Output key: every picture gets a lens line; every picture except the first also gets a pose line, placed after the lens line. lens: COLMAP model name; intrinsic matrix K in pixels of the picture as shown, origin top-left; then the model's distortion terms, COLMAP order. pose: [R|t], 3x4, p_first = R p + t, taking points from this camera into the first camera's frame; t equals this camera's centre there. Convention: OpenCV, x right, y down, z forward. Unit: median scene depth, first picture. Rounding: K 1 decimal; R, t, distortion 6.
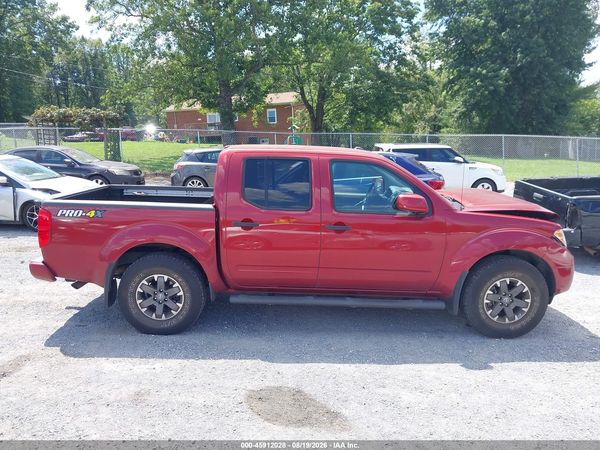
lens RADIAL K [[489.9, 0, 300.0], [0, 489.9, 225.0], [0, 0, 1]] dist [-0.008031, -0.011185]
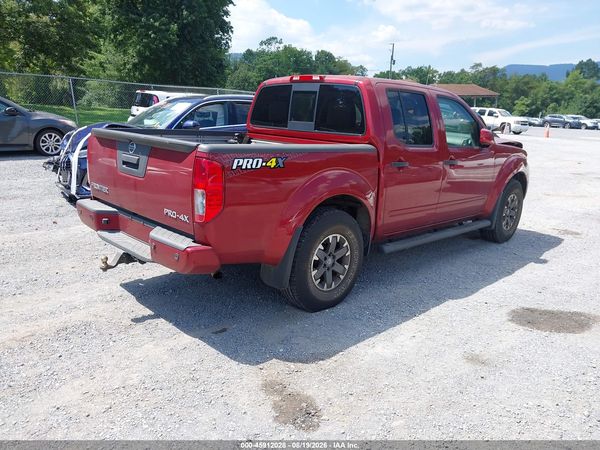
lens RADIAL K [[481.2, 0, 276.2], [0, 481.2, 224.5], [0, 0, 1]] dist [0.000660, -0.016675]
pose [[0.722451, -0.140258, 0.677046, -0.881078], [0.079835, 0.989581, 0.119814, -0.017164], [-0.686797, -0.032508, 0.726122, 0.484780]]
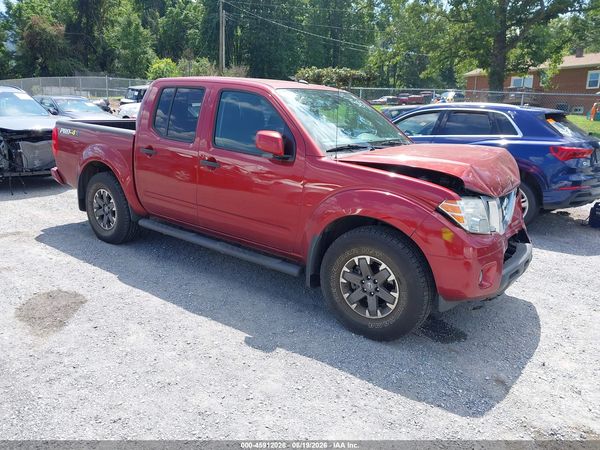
lens RADIAL K [[481.2, 0, 276.2], [0, 481.2, 224.5], [0, 0, 1]] dist [0.000660, -0.016675]
pose [[0.774677, 0.175071, -0.607639, 0.737473], [-0.134625, 0.984543, 0.112031, 0.000961], [0.617860, -0.004985, 0.786272, 0.349769]]
